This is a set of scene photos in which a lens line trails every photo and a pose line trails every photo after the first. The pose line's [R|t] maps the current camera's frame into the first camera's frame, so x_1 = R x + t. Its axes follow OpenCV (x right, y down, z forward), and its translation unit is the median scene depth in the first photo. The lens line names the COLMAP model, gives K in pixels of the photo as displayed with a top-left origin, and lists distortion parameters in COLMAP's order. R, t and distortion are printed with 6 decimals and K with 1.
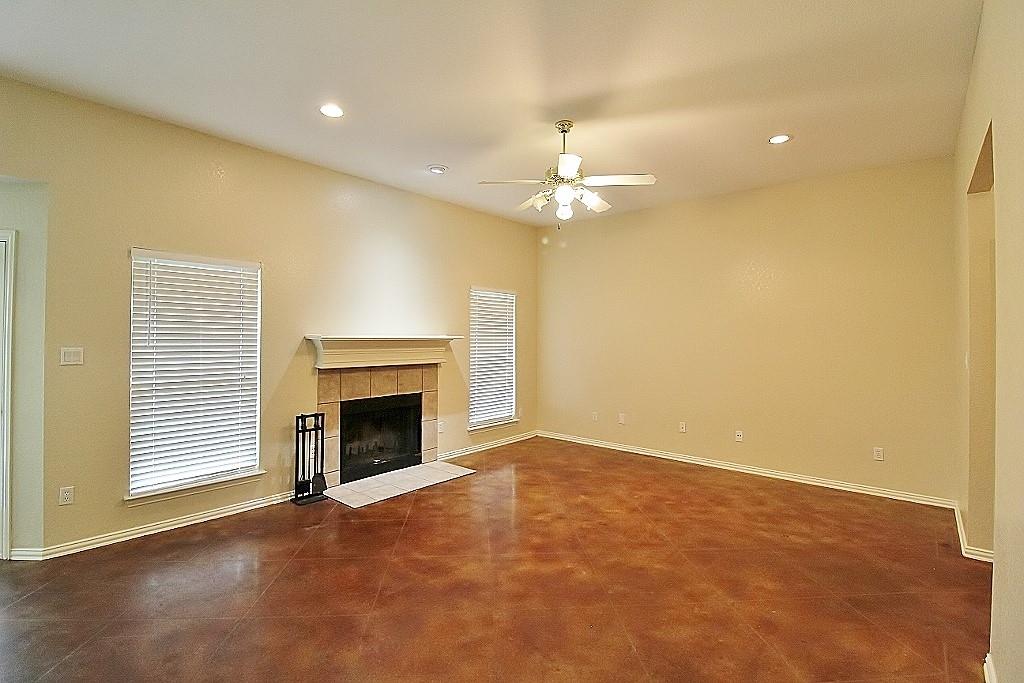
lens RADIAL K [[475.0, 0, 512.9], [0, 475.0, 334.6], [0, 0, 1]] dist [-0.004227, -0.006593]
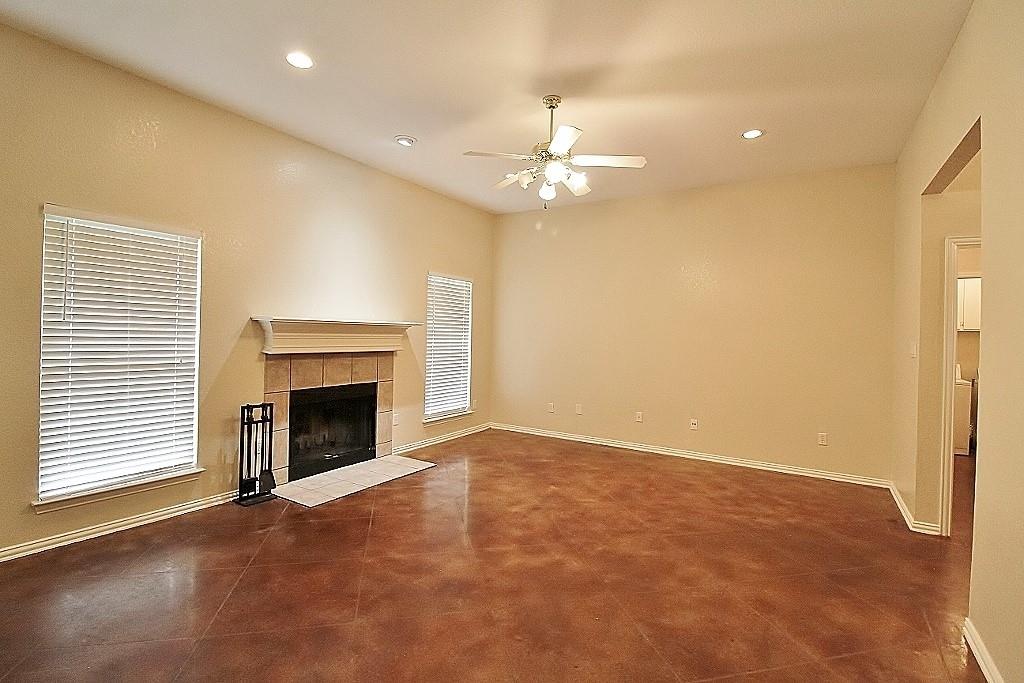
lens RADIAL K [[475.0, 0, 510.4], [0, 475.0, 335.1], [0, 0, 1]] dist [-0.004227, -0.006593]
pose [[0.989087, 0.016008, 0.146462, -0.092581], [-0.017247, 0.999825, 0.007195, 0.023758], [-0.146321, -0.009643, 0.989190, 0.049814]]
